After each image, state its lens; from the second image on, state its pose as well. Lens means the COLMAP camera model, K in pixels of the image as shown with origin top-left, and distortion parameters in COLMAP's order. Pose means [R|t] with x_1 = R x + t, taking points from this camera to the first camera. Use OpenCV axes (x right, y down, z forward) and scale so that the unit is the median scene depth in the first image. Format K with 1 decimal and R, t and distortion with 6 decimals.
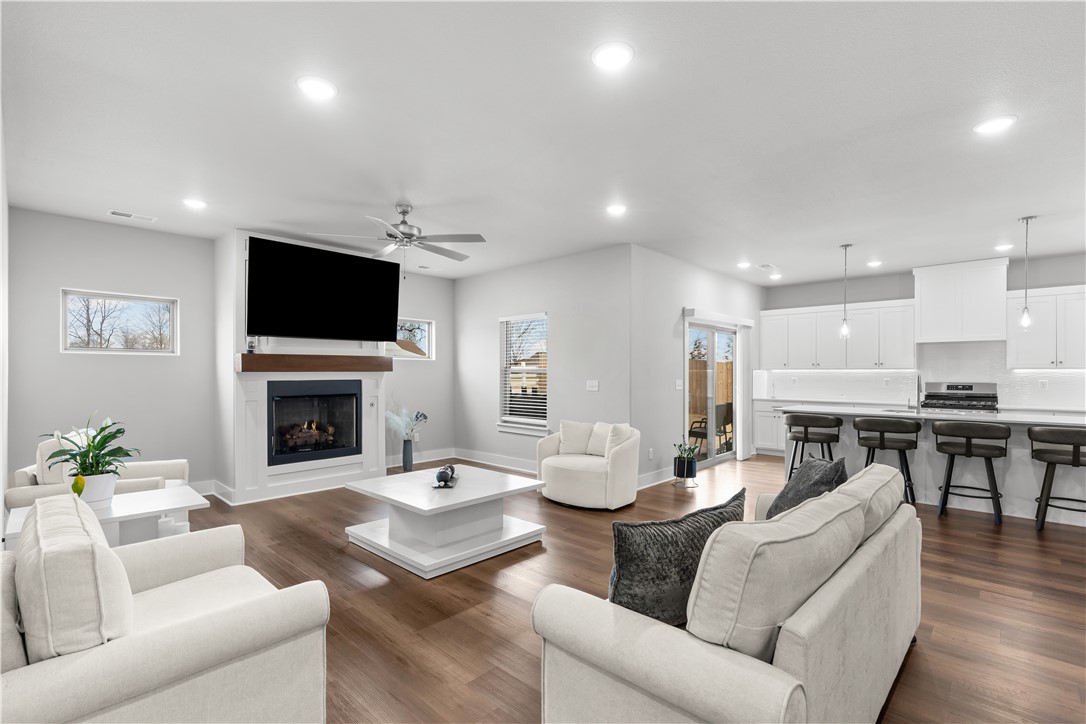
lens RADIAL K [[495.7, 0, 537.4], [0, 495.7, 373.4], [0, 0, 1]] dist [-0.004720, 0.000518]
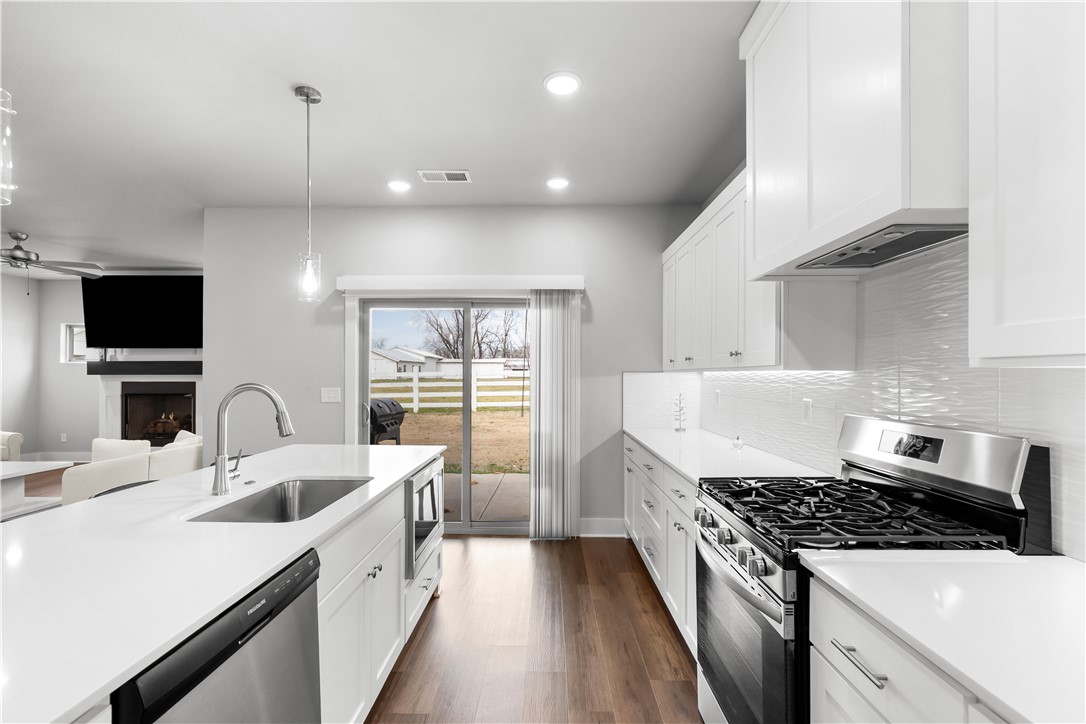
lens RADIAL K [[495.7, 0, 540.3], [0, 495.7, 371.9], [0, 0, 1]] dist [-0.004720, 0.000518]
pose [[0.683150, -0.002782, -0.730273, 1.015456], [-0.004892, 0.999953, -0.008385, -0.004340], [0.730262, 0.009301, 0.683104, 0.790281]]
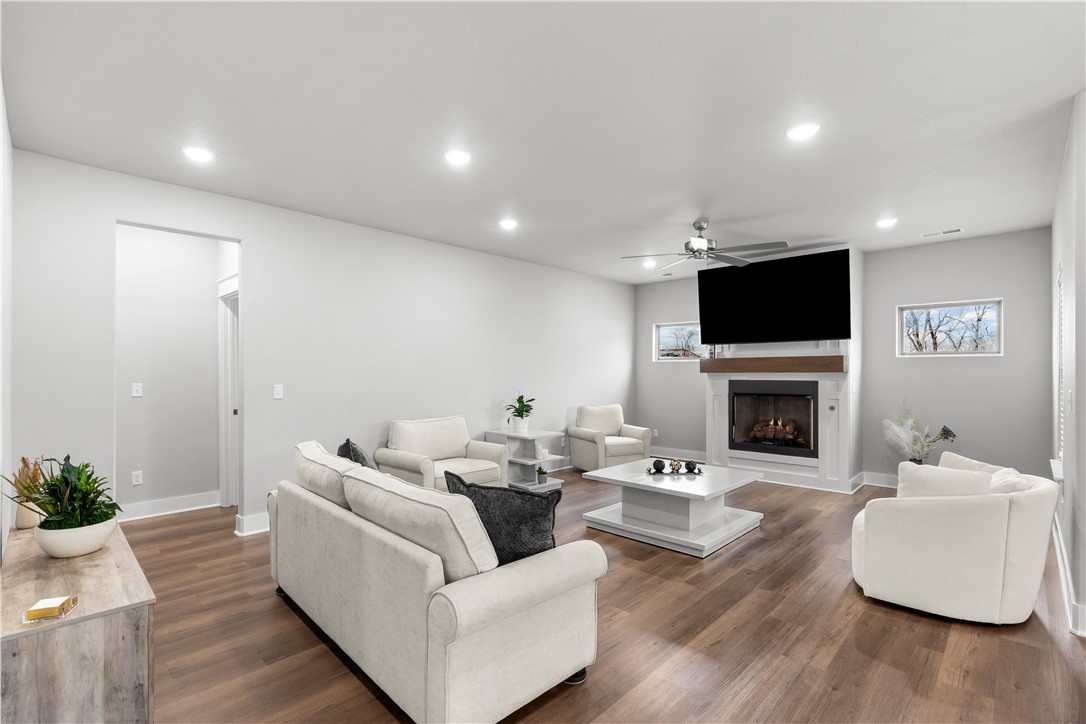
lens RADIAL K [[495.7, 0, 540.1], [0, 495.7, 367.1], [0, 0, 1]] dist [-0.004720, 0.000518]
pose [[-0.009388, -0.012078, -0.999883, 0.599439], [-0.004524, 0.999917, -0.012036, 0.000208], [0.999946, 0.004411, -0.009442, 0.466353]]
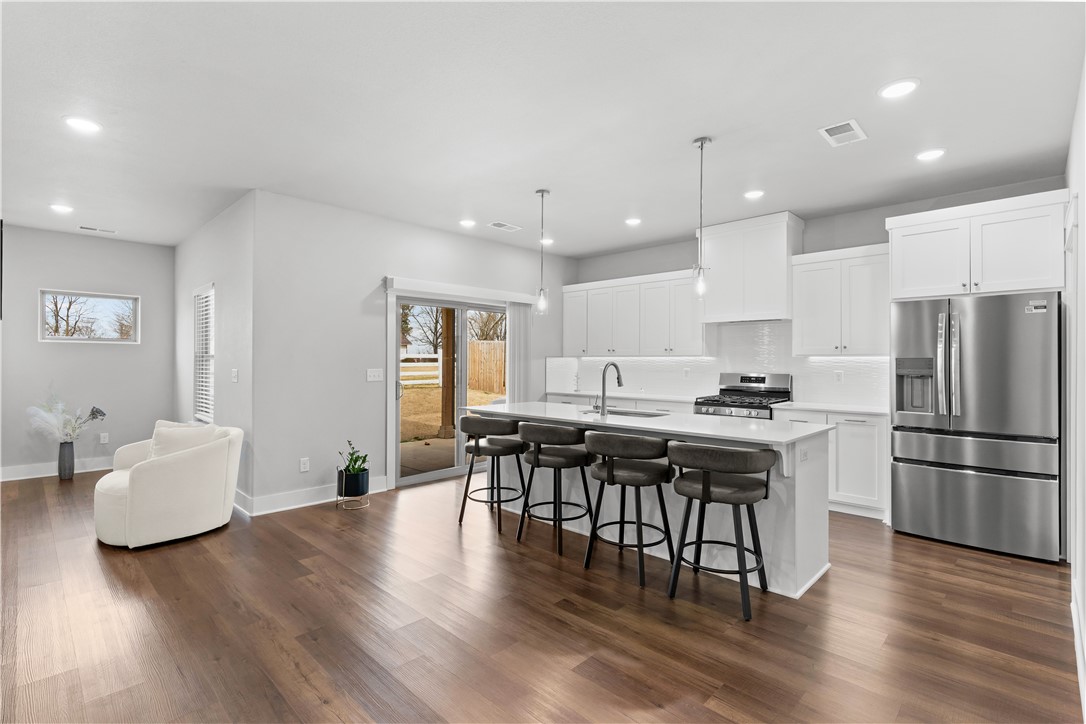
lens RADIAL K [[495.7, 0, 545.0], [0, 495.7, 357.8], [0, 0, 1]] dist [-0.004720, 0.000518]
pose [[0.999994, 0.003301, -0.000326, 0.584538], [-0.003304, 0.999957, -0.008697, 0.001535], [0.000298, 0.008698, 0.999962, 0.230195]]
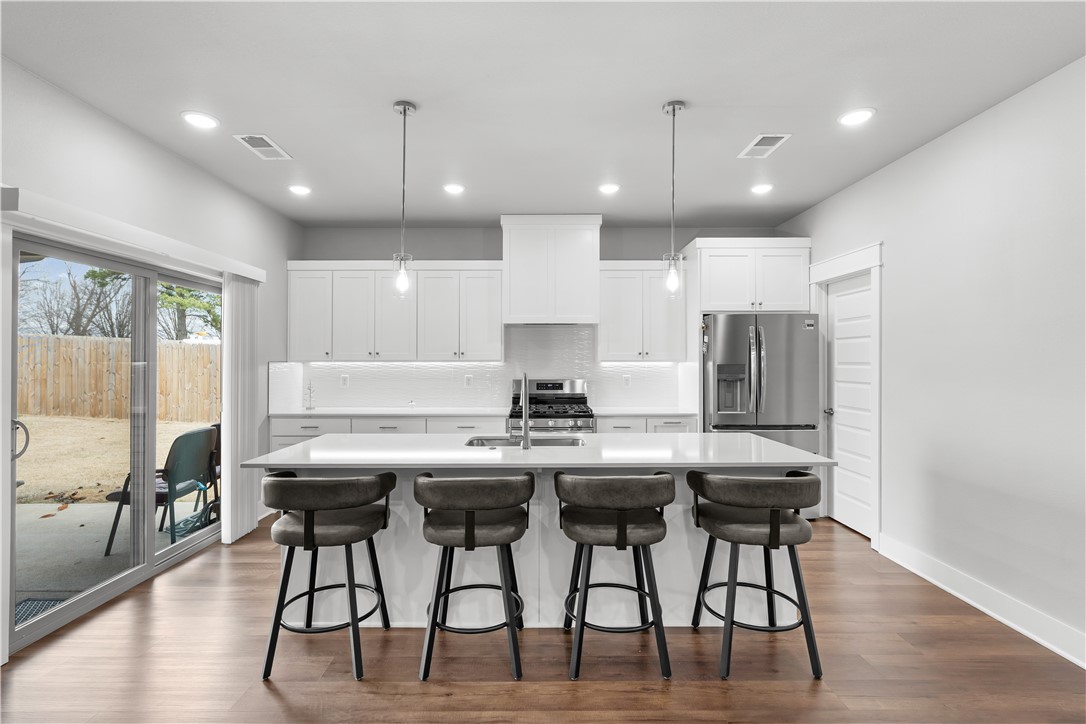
lens RADIAL K [[495.7, 0, 532.8], [0, 495.7, 354.1], [0, 0, 1]] dist [-0.004720, 0.000518]
pose [[0.725321, 0.009576, 0.688344, 0.358824], [0.003568, 0.999838, -0.017670, -0.007812], [-0.688402, 0.015272, 0.725169, 0.529969]]
